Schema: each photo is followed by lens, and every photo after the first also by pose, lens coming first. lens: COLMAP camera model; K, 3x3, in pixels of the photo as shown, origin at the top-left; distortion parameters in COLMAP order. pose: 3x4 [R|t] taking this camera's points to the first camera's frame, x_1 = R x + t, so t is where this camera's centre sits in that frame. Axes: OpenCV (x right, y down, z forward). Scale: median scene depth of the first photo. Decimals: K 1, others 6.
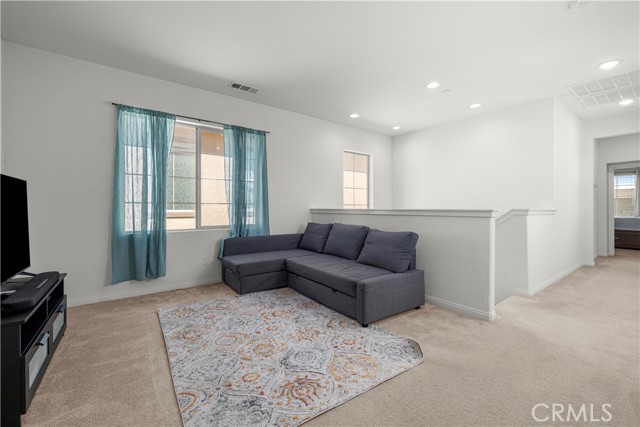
lens RADIAL K [[272.2, 0, 325.0], [0, 272.2, 211.0], [0, 0, 1]] dist [0.000896, 0.000066]
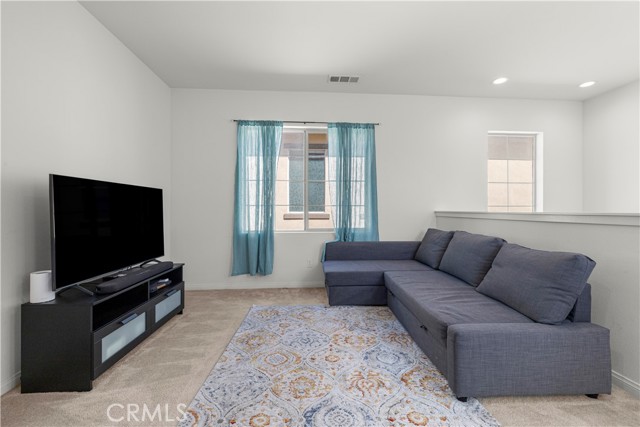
lens RADIAL K [[272.2, 0, 325.0], [0, 272.2, 211.0], [0, 0, 1]] dist [0.000896, 0.000066]
pose [[0.833998, 0.003268, -0.551758, 0.176984], [-0.006798, 0.999967, -0.004352, -0.004695], [0.551726, 0.007380, 0.833993, 0.229587]]
